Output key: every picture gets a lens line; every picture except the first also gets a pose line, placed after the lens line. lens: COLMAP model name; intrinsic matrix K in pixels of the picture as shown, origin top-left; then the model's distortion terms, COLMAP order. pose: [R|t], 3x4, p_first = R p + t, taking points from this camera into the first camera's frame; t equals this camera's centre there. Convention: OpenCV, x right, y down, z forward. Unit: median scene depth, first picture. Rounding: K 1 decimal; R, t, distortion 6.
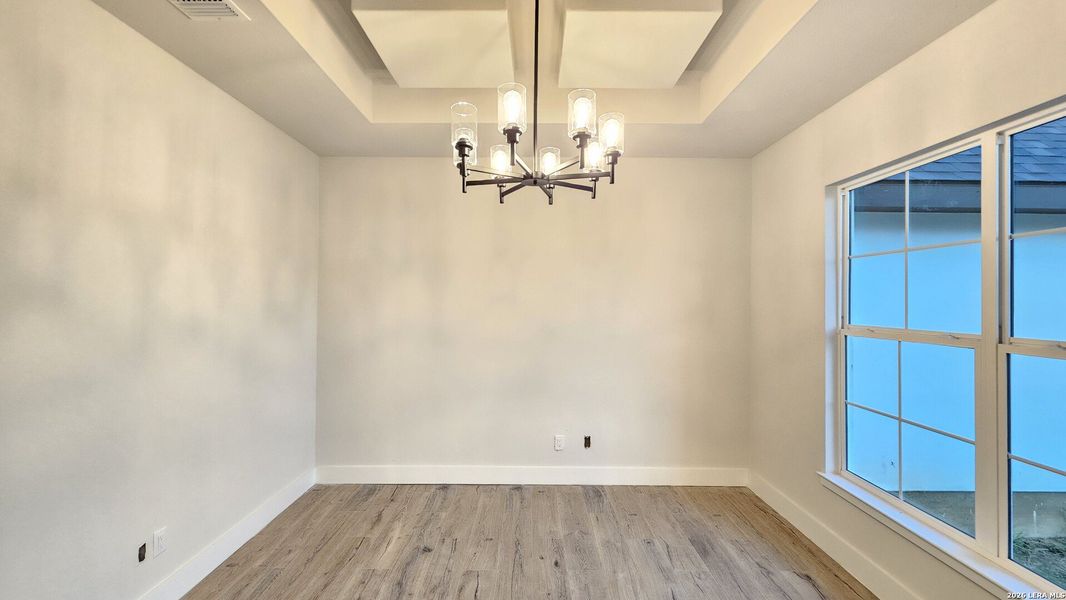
lens RADIAL K [[435.0, 0, 513.8], [0, 435.0, 288.7], [0, 0, 1]] dist [-0.000021, -0.000745]
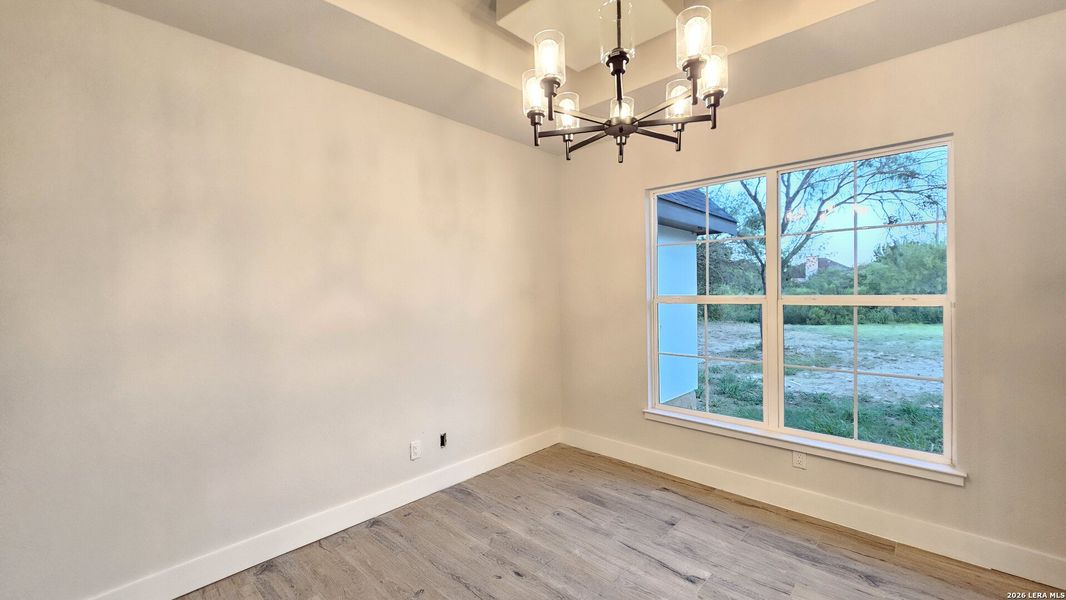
lens RADIAL K [[435.0, 0, 535.5], [0, 435.0, 303.0], [0, 0, 1]] dist [-0.000021, -0.000745]
pose [[0.674414, -0.024763, 0.737938, -0.399851], [-0.004122, 0.999296, 0.037300, 0.048335], [-0.738342, -0.028198, 0.673836, 0.323332]]
